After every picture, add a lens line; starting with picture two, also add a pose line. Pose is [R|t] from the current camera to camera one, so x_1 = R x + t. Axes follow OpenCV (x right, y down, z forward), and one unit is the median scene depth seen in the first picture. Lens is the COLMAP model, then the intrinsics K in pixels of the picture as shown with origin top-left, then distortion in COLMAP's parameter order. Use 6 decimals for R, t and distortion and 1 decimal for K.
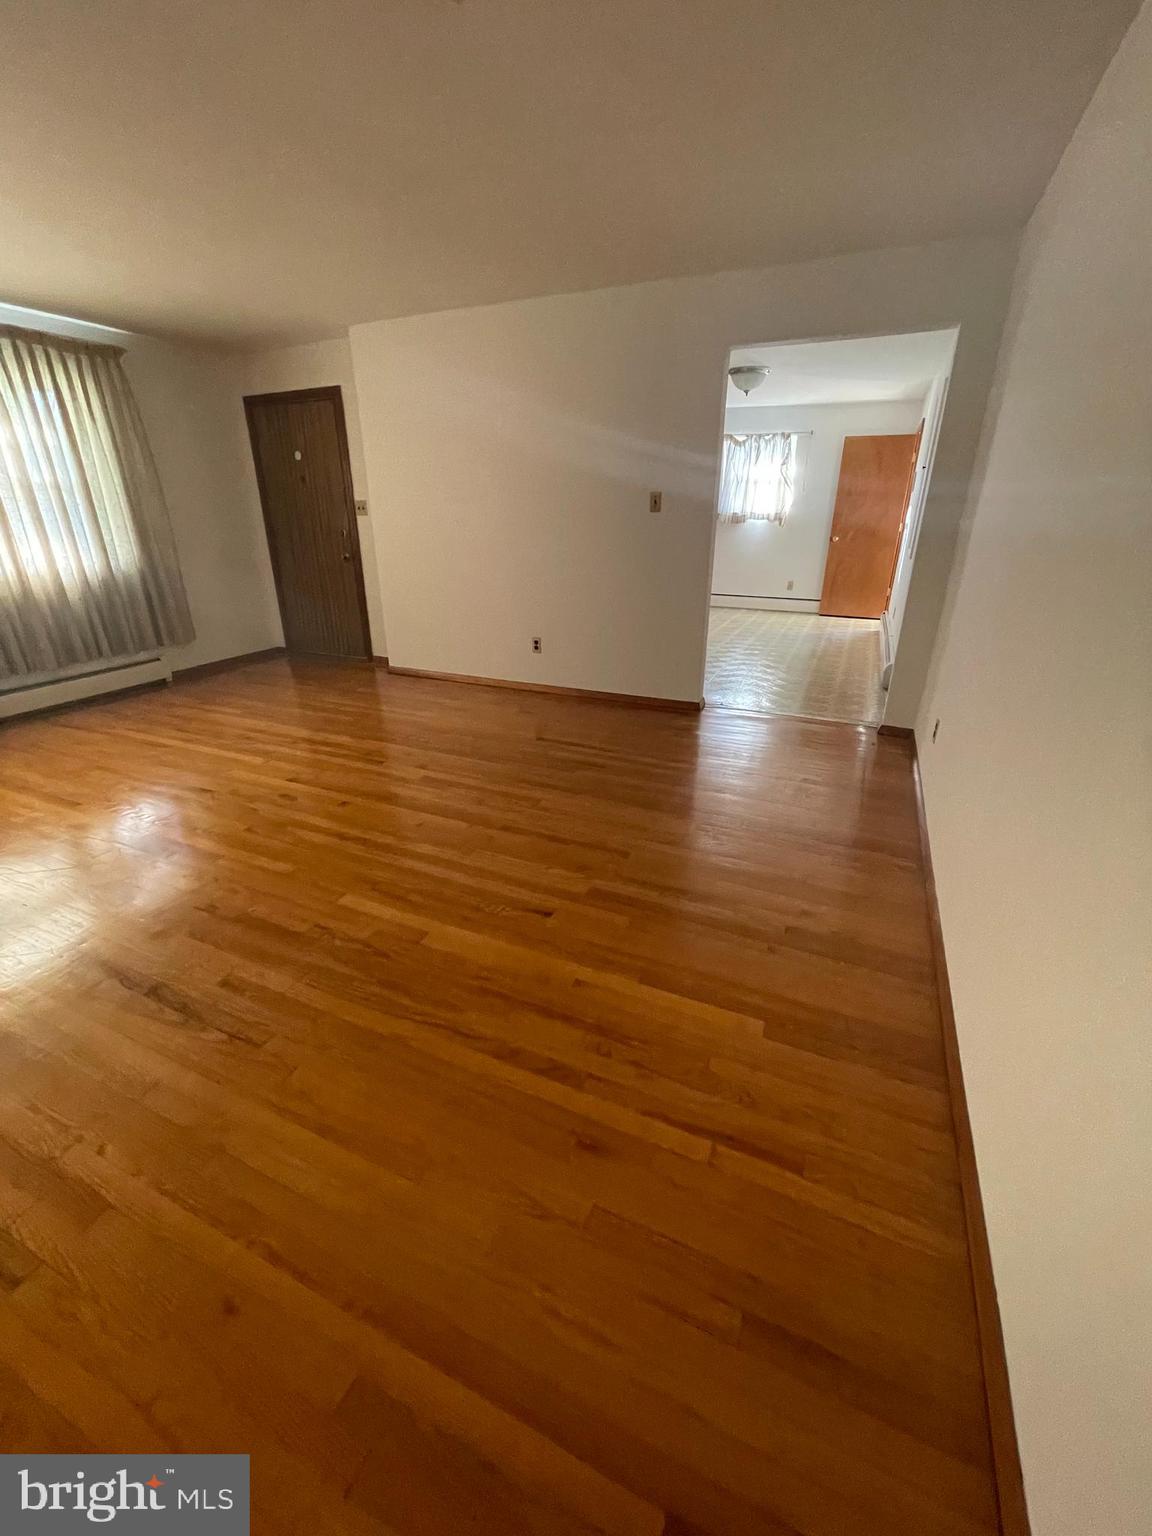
lens RADIAL K [[617.4, 0, 575.1], [0, 617.4, 770.0], [0, 0, 1]] dist [-0.002044, -0.000280]
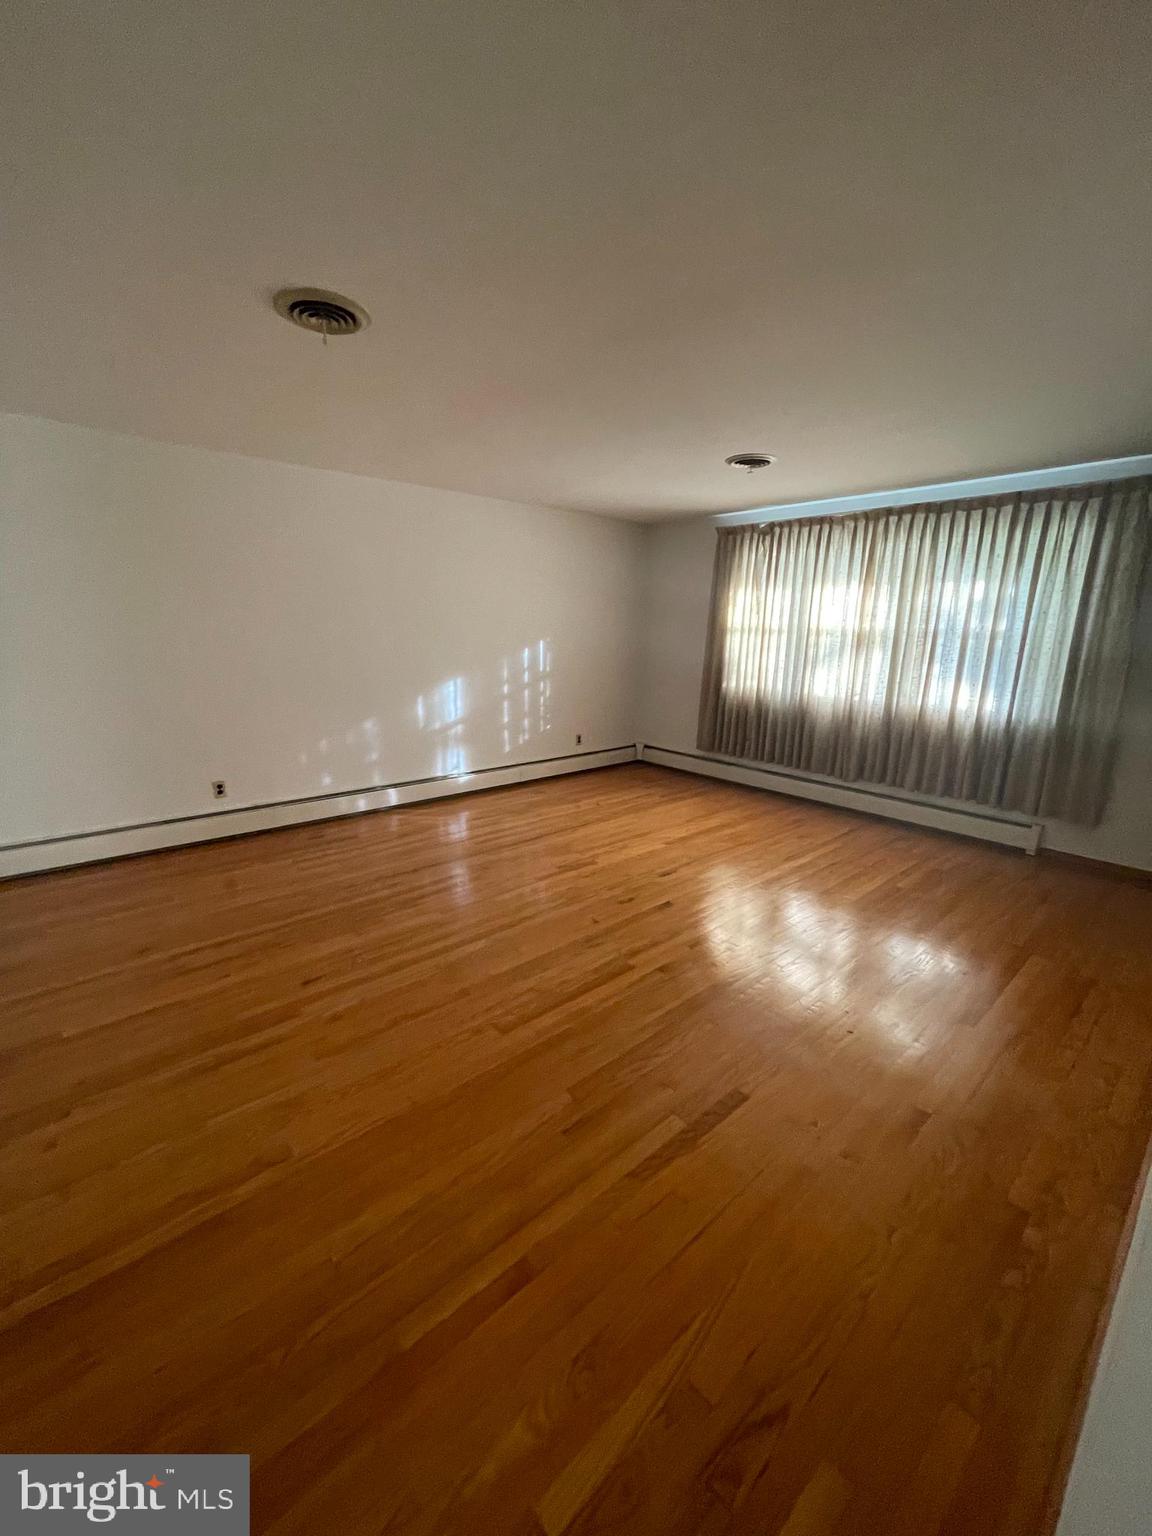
lens RADIAL K [[617.4, 0, 579.3], [0, 617.4, 764.4], [0, 0, 1]] dist [-0.002044, -0.000280]
pose [[-0.413880, 0.189902, -0.890304, 0.532331], [-0.376677, 0.854623, 0.357399, -0.556270], [0.828745, 0.483277, -0.282179, 1.196842]]
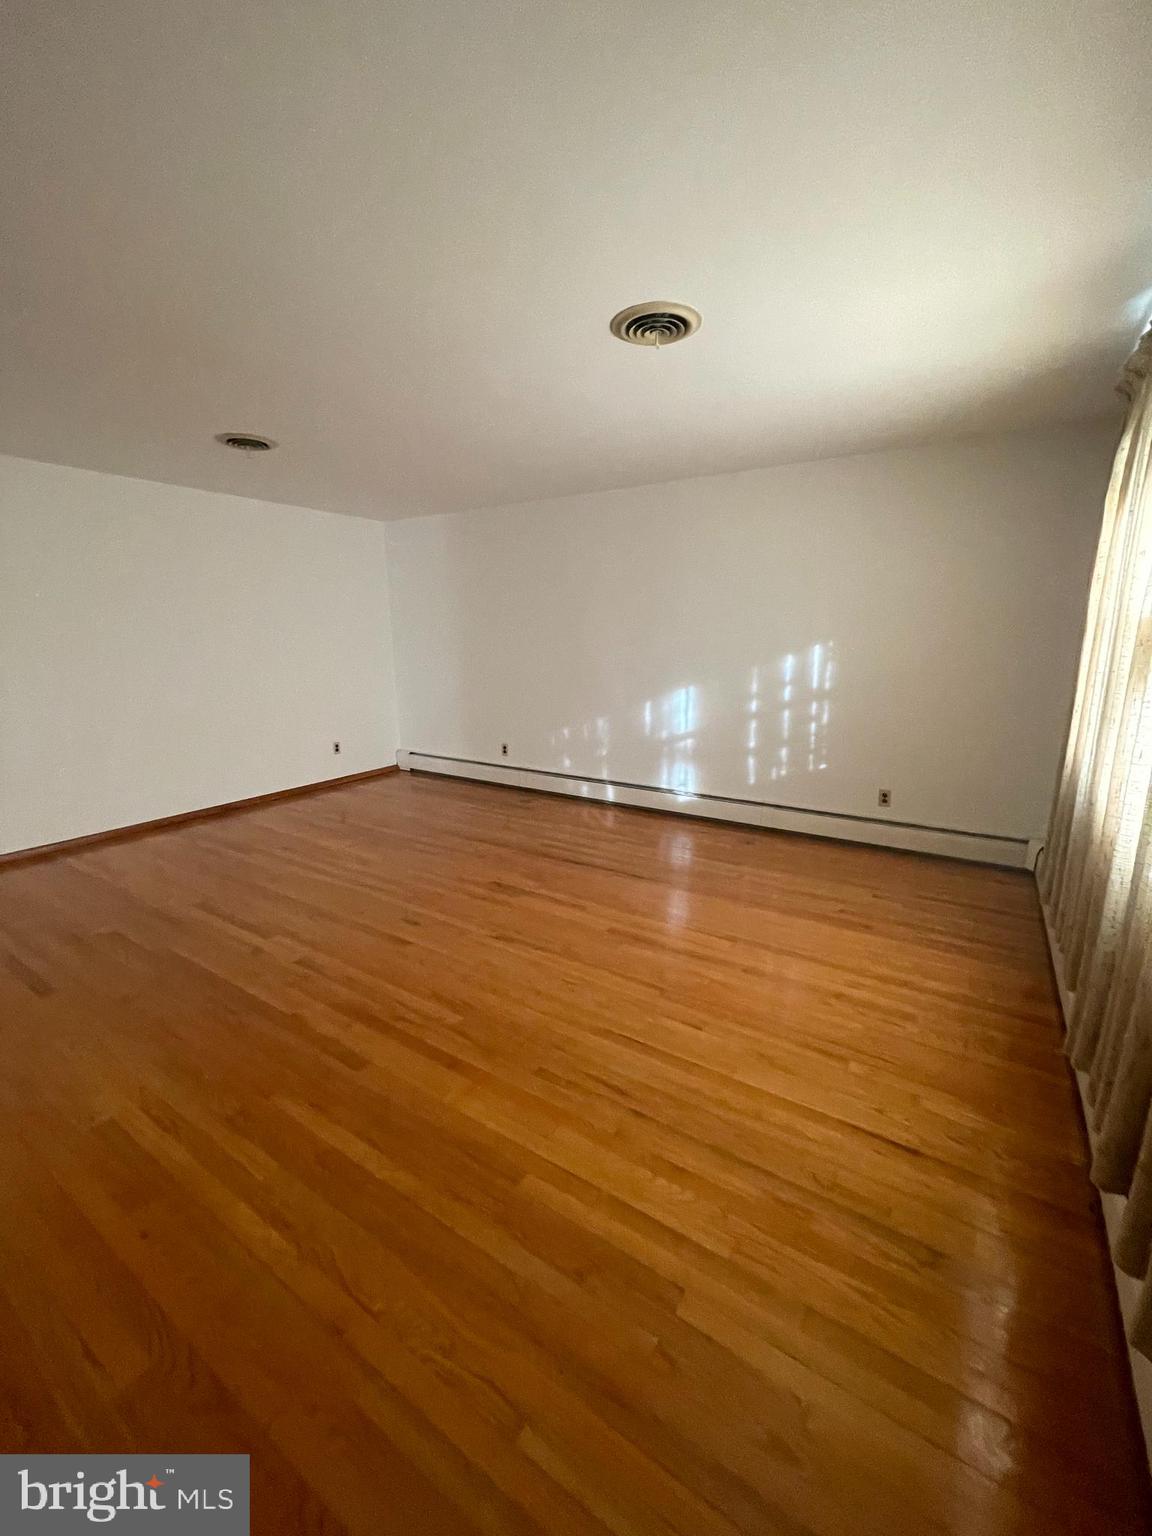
lens RADIAL K [[617.4, 0, 576.2], [0, 617.4, 758.1], [0, 0, 1]] dist [-0.002044, -0.000280]
pose [[-0.987210, -0.028156, 0.156916, -0.923191], [0.065922, 0.824092, 0.562607, -0.765586], [-0.145155, 0.565756, -0.811696, 1.727825]]
